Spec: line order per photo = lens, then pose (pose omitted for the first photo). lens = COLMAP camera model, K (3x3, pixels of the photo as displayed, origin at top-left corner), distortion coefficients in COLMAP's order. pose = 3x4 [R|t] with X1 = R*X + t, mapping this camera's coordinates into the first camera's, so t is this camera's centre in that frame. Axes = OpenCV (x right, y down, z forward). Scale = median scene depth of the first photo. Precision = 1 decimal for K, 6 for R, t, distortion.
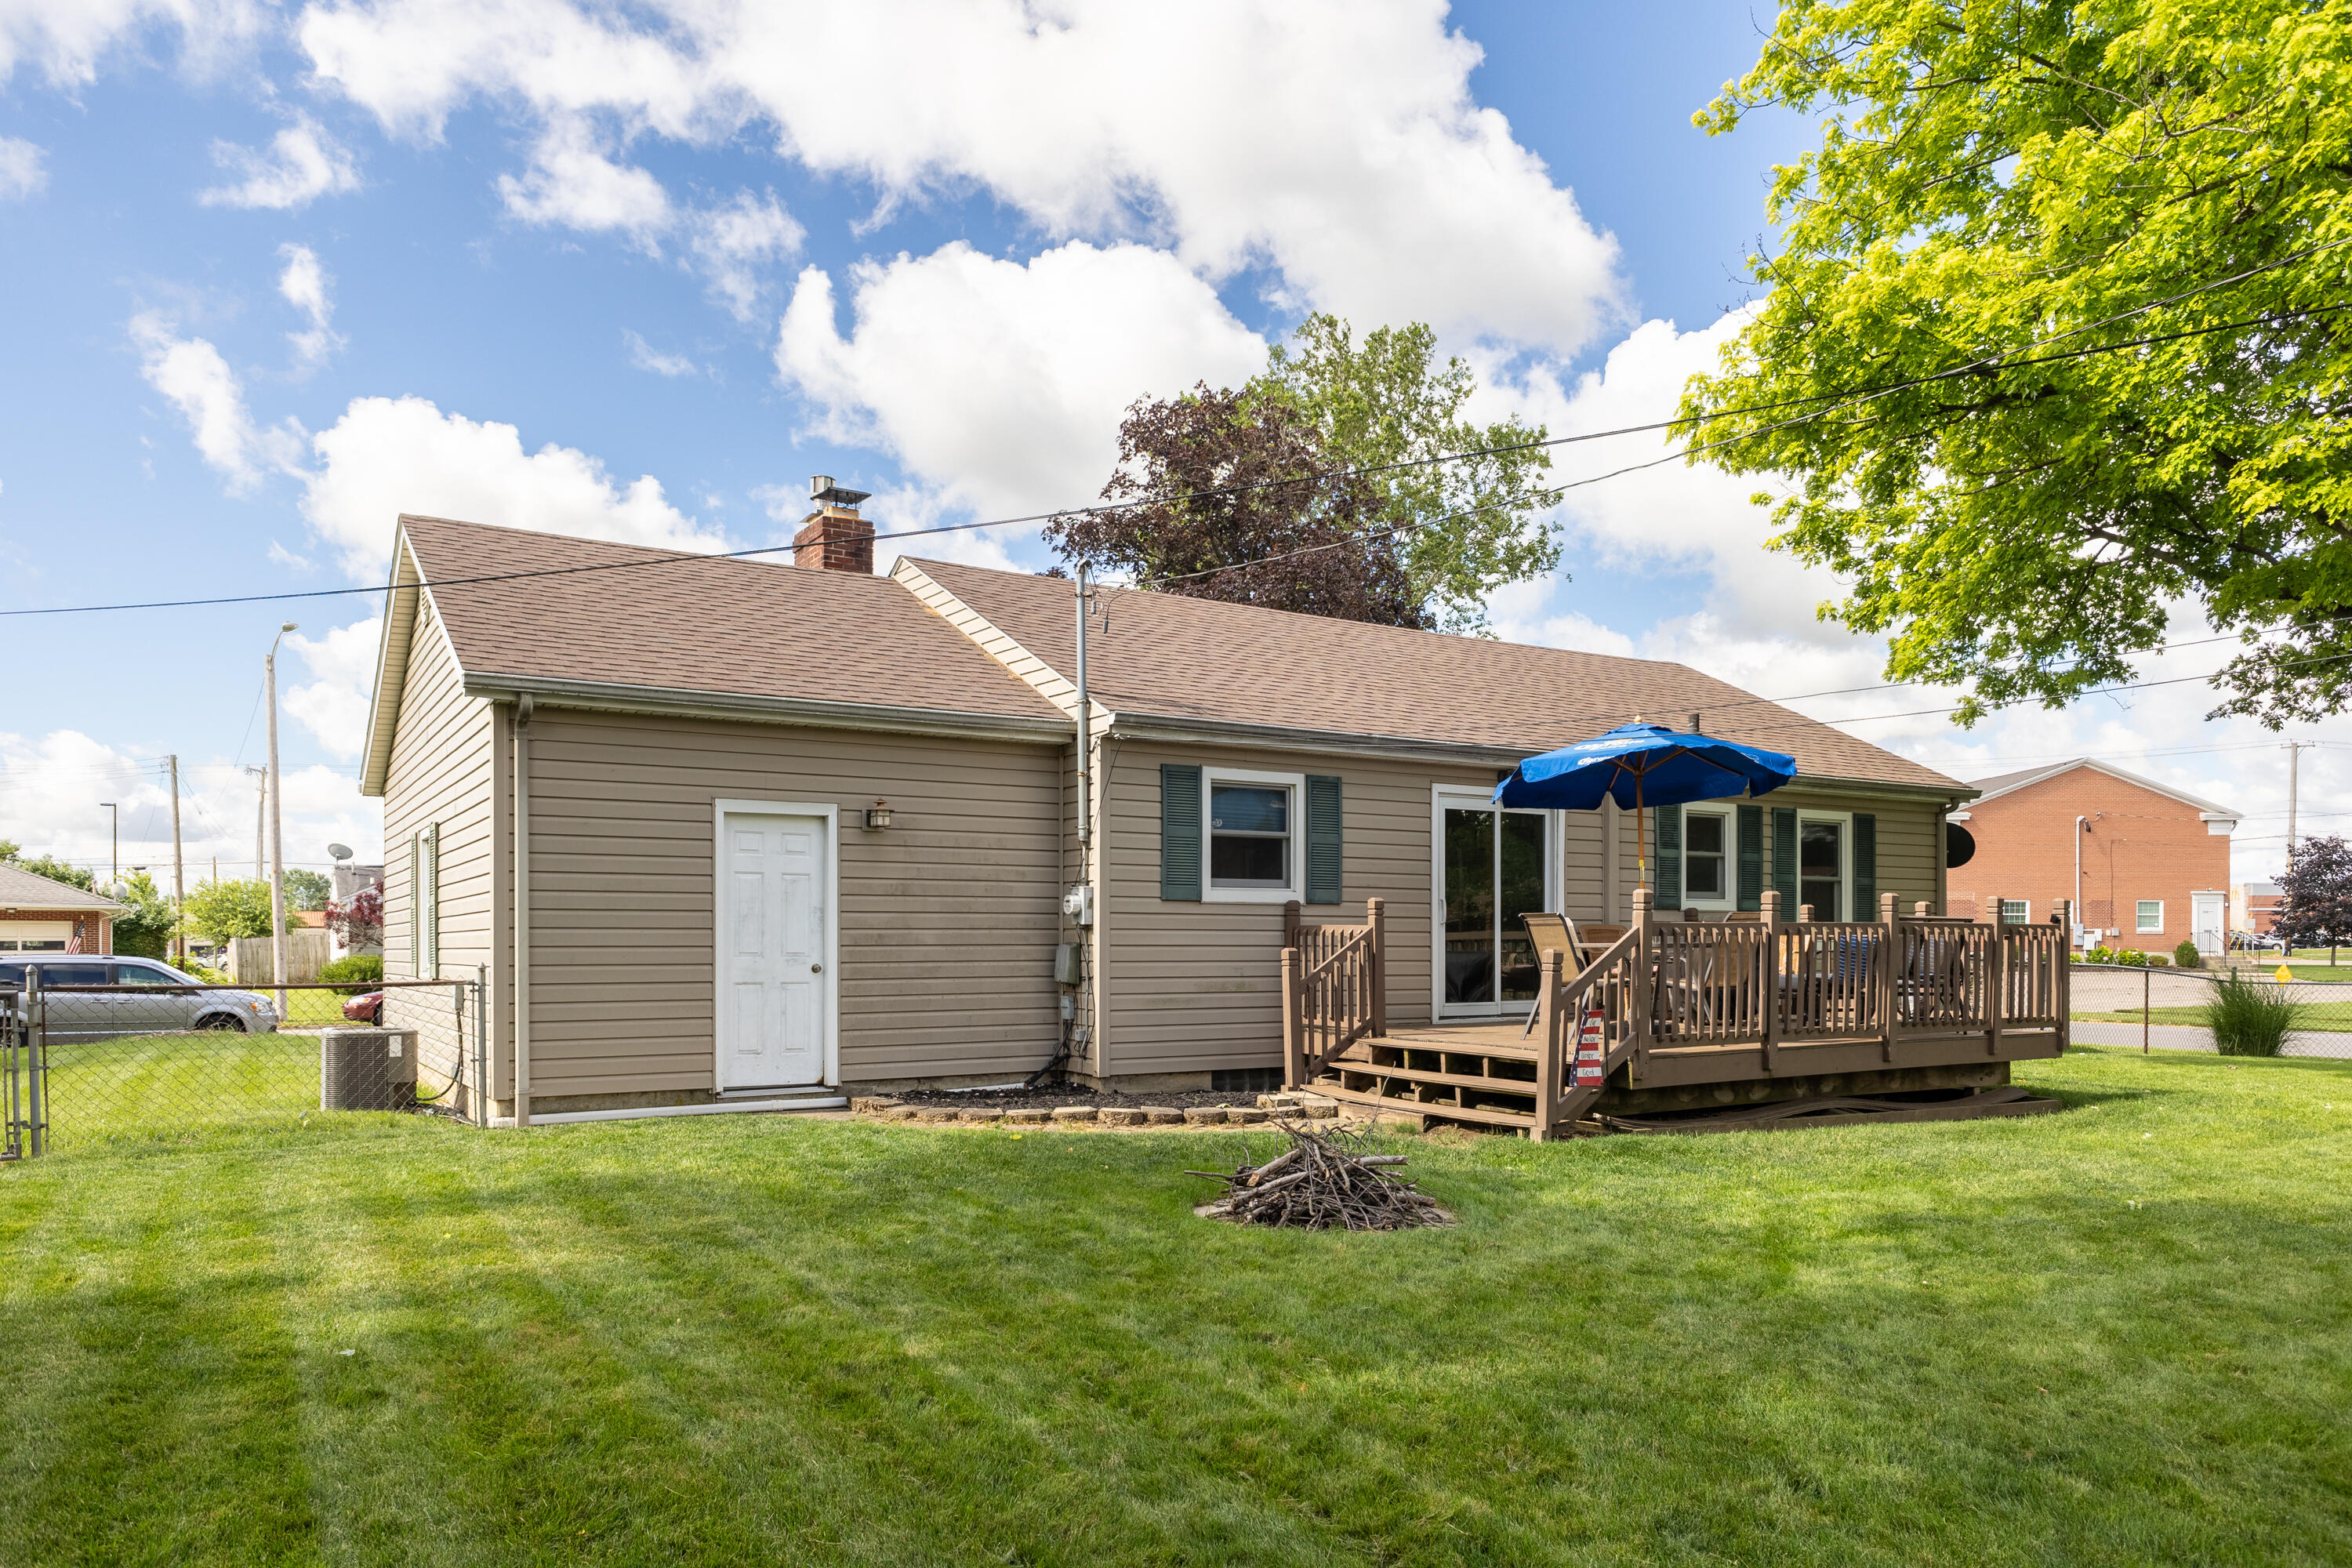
lens RADIAL K [[1554.5, 0, 1170.0], [0, 1554.5, 938.7], [0, 0, 1]] dist [0.004588, -0.000738]
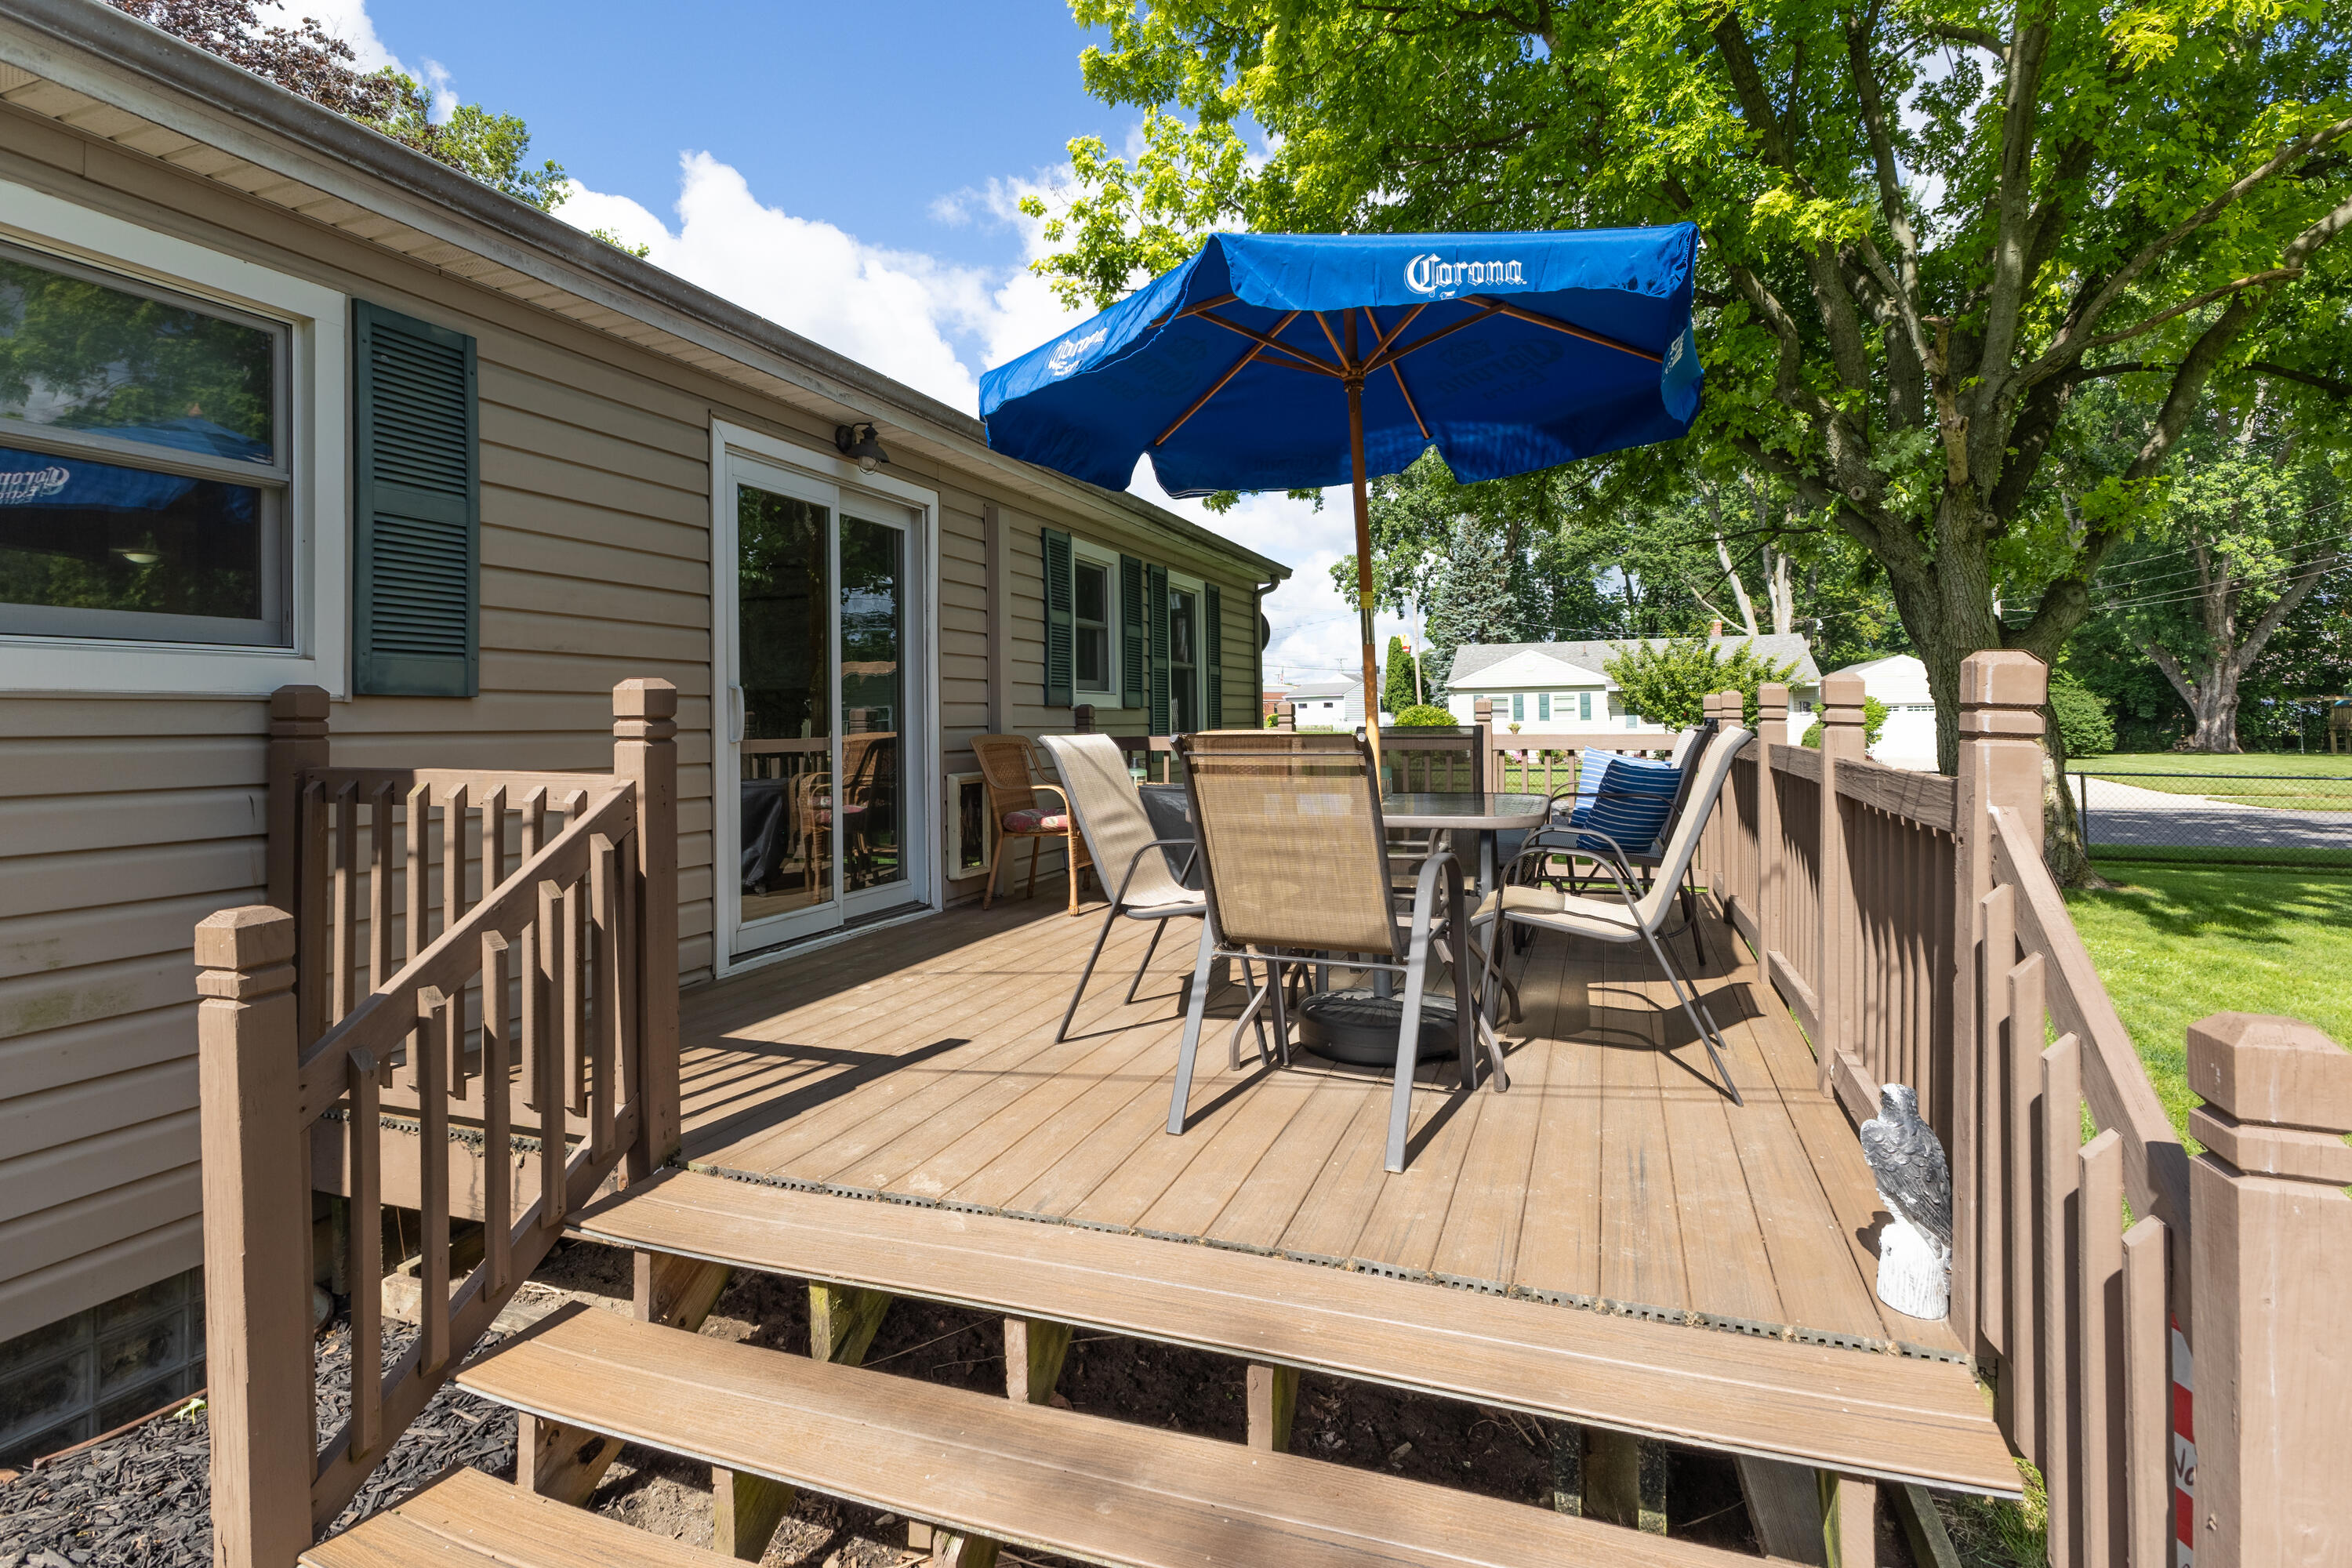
lens RADIAL K [[1202.8, 0, 1176.4], [0, 1202.8, 698.5], [0, 0, 1]] dist [0.000963, 0.000165]
pose [[0.780837, 0.003197, 0.624727, 0.070763], [0.008946, 0.999827, -0.016298, -0.018147], [-0.624671, 0.018315, 0.780673, 0.760062]]
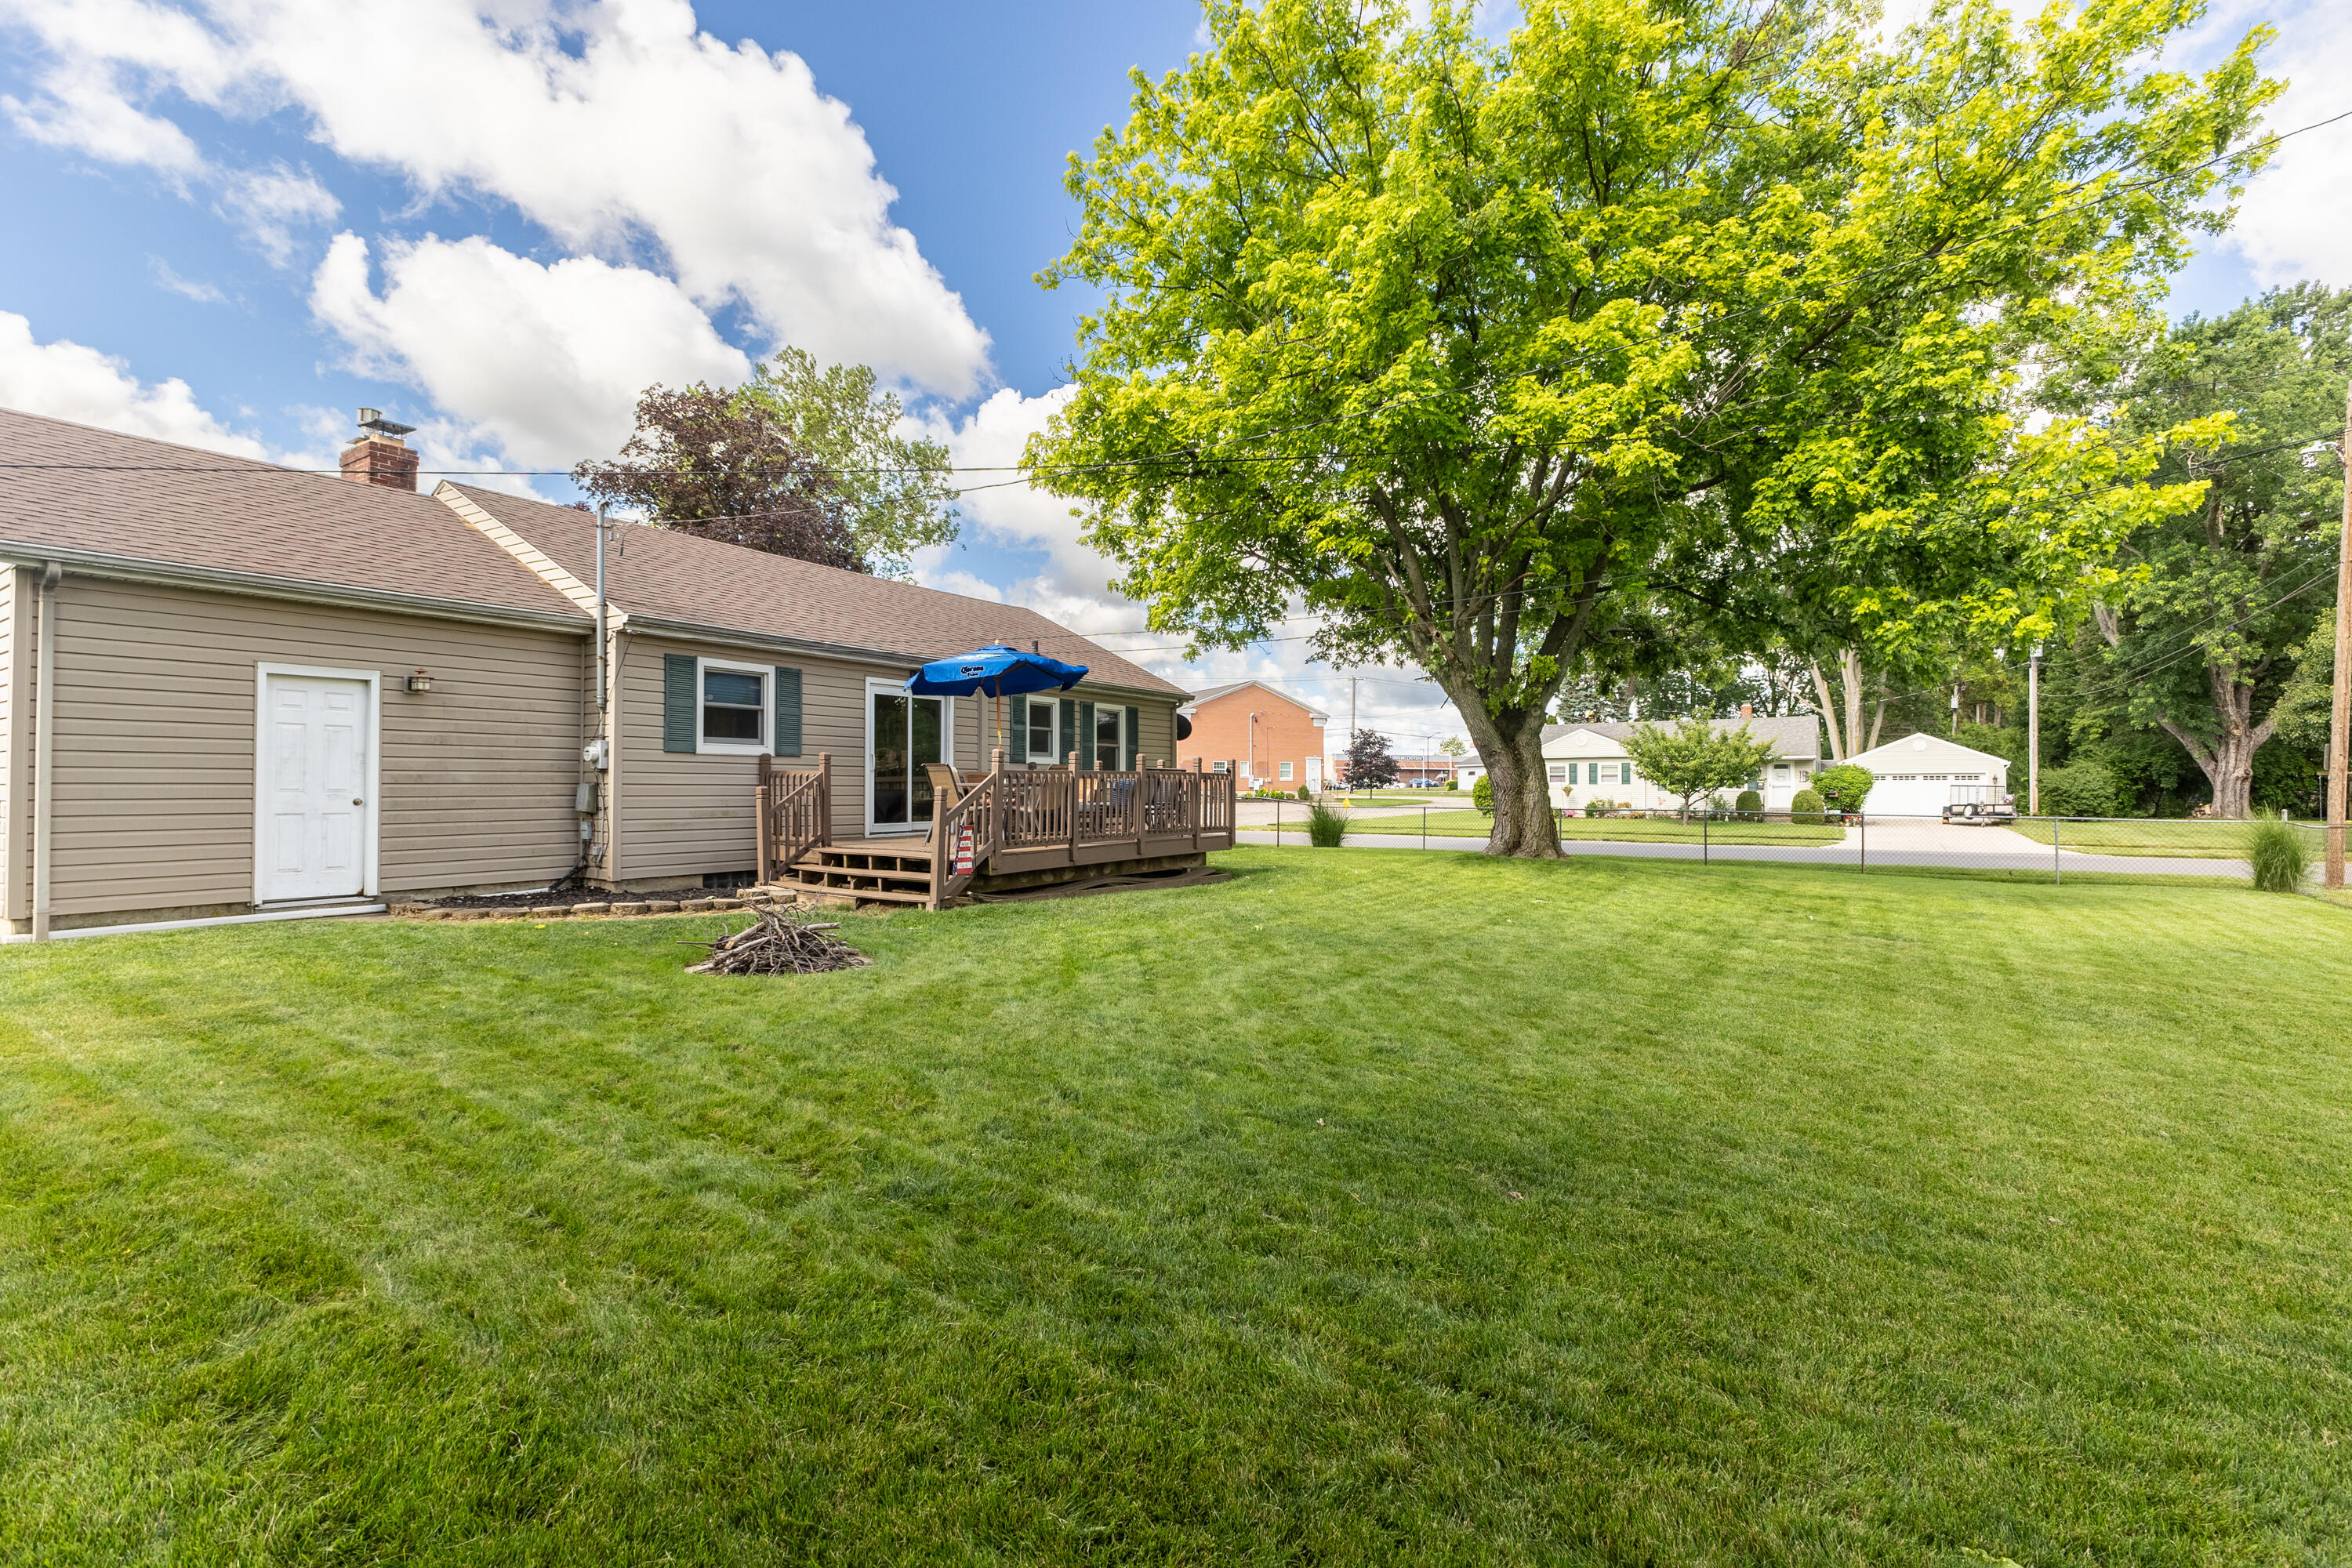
lens RADIAL K [[1032.7, 0, 1166.7], [0, 1032.7, 769.9], [0, 0, 1]] dist [-0.010515, 0.000402]
pose [[0.902436, 0.008682, 0.430736, 0.003484], [-0.003327, 0.999908, -0.013183, 0.002236], [-0.430811, 0.010464, 0.902381, -0.022330]]
